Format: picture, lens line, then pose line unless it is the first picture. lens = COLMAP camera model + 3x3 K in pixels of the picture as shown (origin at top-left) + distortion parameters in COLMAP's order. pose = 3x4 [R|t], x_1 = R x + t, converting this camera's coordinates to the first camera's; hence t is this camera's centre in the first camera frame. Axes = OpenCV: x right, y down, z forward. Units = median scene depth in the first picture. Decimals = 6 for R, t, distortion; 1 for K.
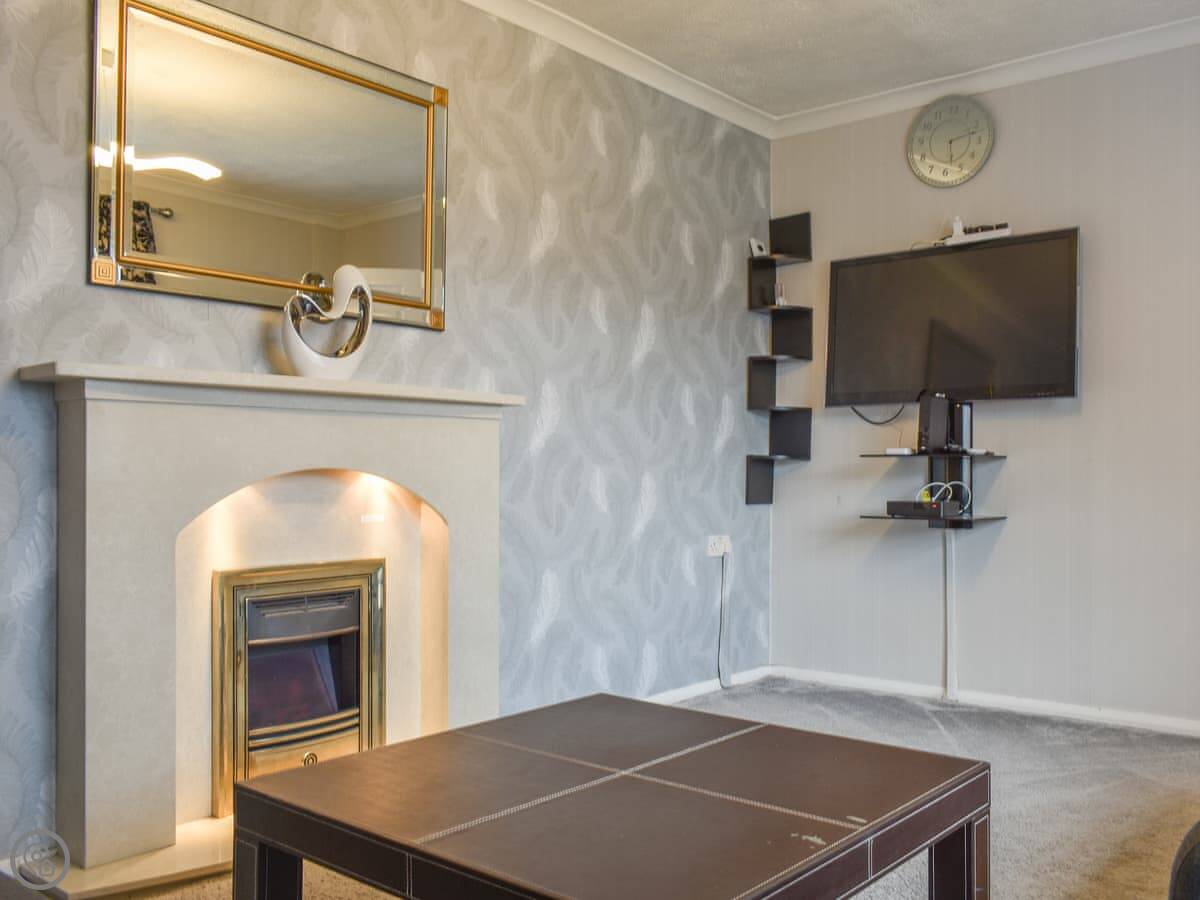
lens RADIAL K [[1081.9, 0, 600.0], [0, 1081.9, 450.0], [0, 0, 1]] dist [-0.003115, -0.002037]
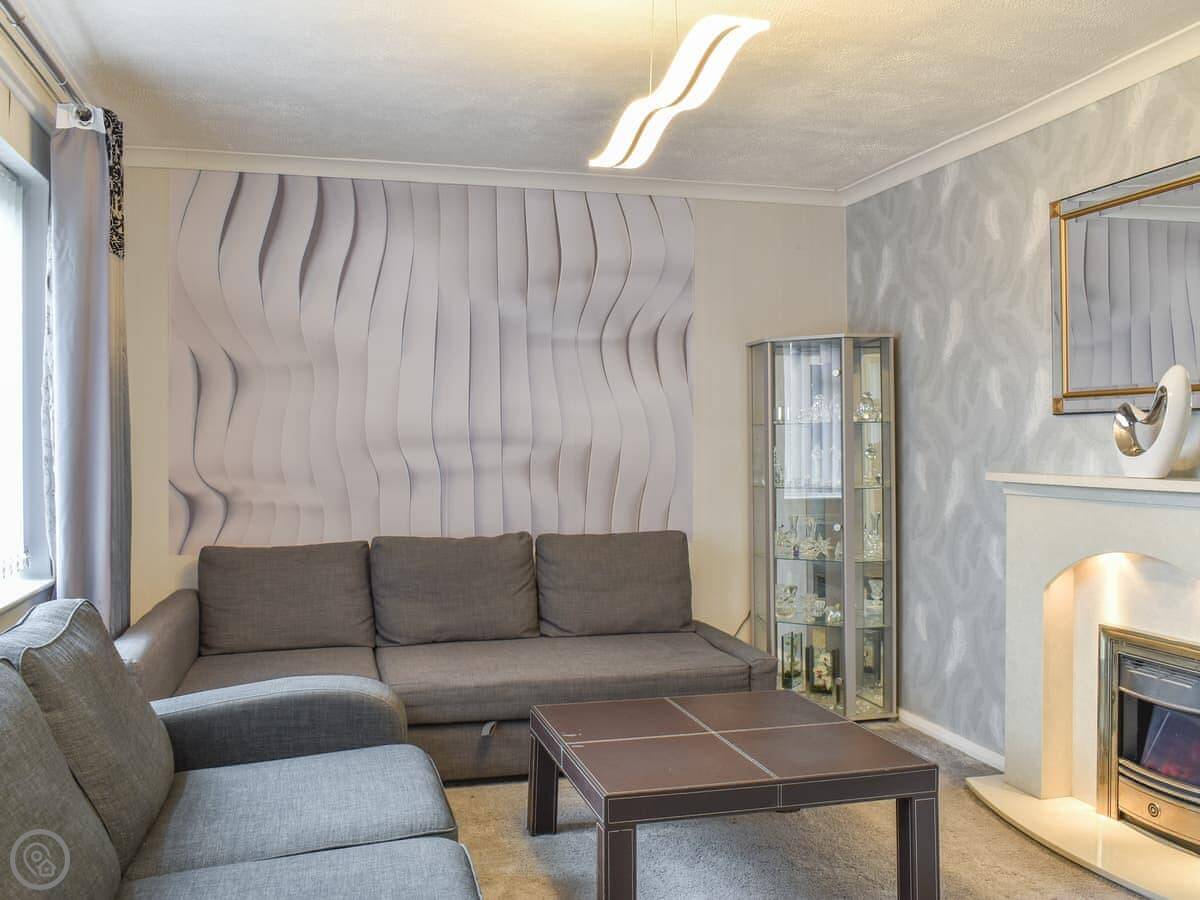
lens RADIAL K [[1081.9, 0, 600.0], [0, 1081.9, 450.0], [0, 0, 1]] dist [-0.003115, -0.002037]
pose [[-0.575250, 0.009161, -0.817926, 1.058719], [0.030582, 0.999479, -0.010313, -0.102847], [0.817406, -0.030946, -0.575231, 1.268610]]
